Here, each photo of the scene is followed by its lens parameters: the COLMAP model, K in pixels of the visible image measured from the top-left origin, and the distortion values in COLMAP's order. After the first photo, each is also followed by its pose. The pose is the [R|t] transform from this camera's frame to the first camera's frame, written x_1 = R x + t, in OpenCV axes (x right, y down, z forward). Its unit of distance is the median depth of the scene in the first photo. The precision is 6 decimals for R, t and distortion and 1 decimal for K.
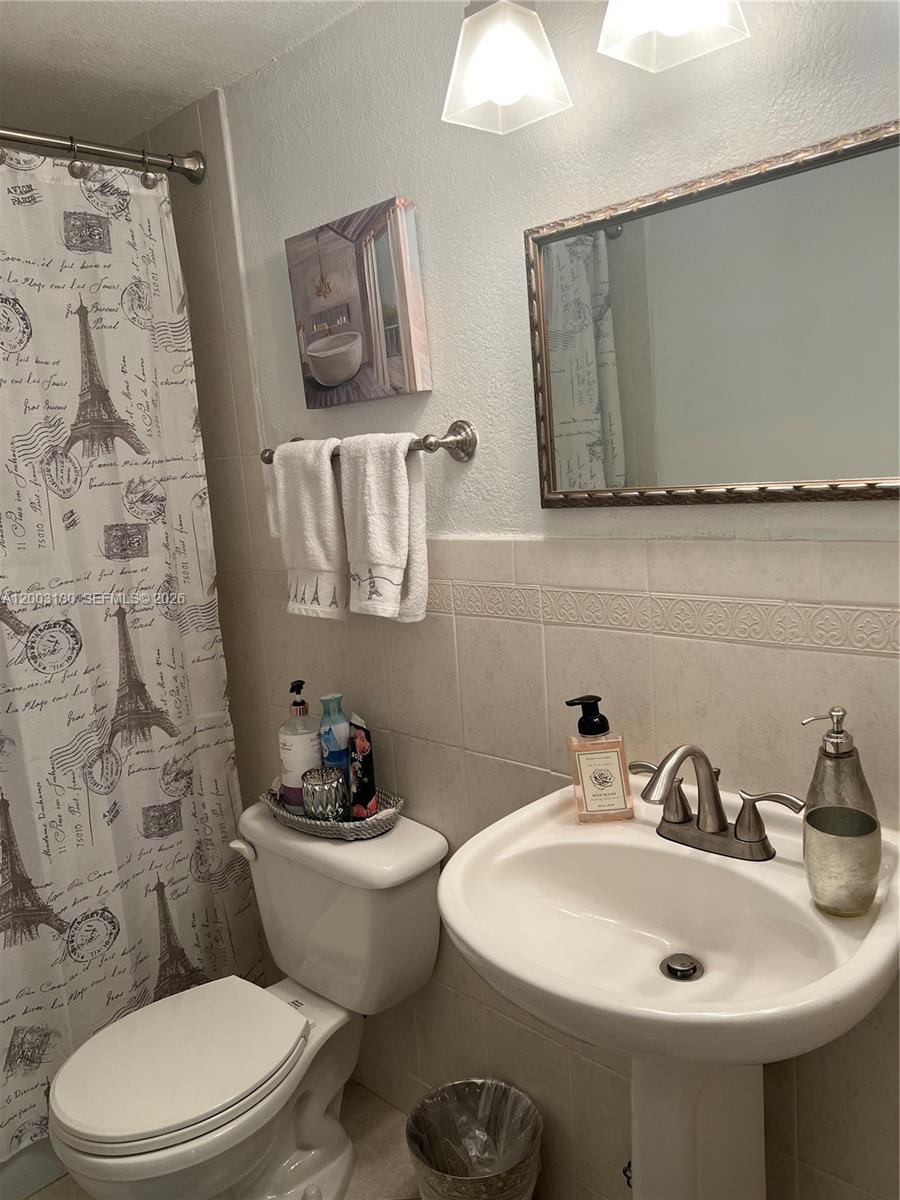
lens RADIAL K [[913.5, 0, 439.2], [0, 913.5, 601.2], [0, 0, 1]] dist [0.062790, -0.071767]
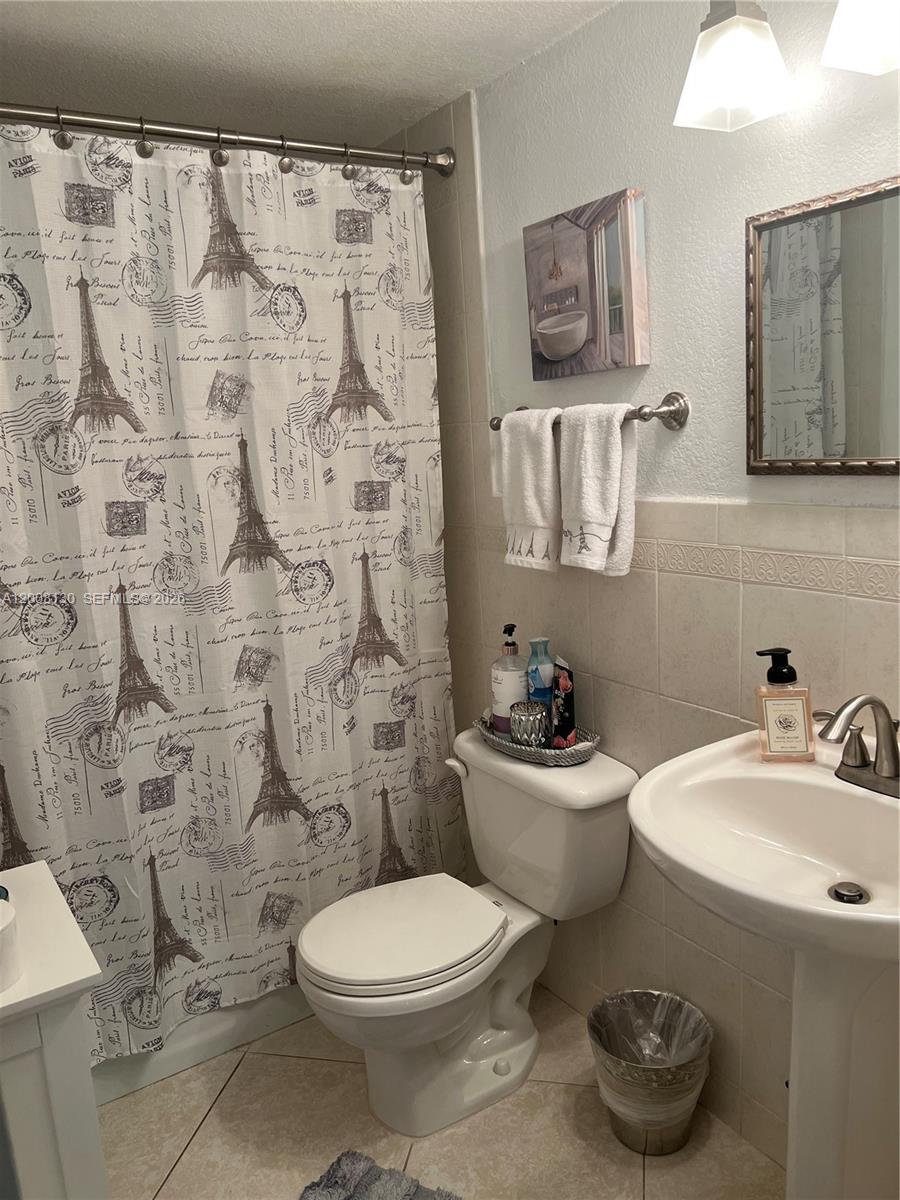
lens RADIAL K [[913.5, 0, 432.1], [0, 913.5, 612.2], [0, 0, 1]] dist [0.062790, -0.071767]
pose [[0.973025, 0.059285, -0.222954, 0.001905], [-0.047736, 0.997241, 0.056842, 0.013598], [0.225709, -0.044665, 0.973170, -0.127018]]
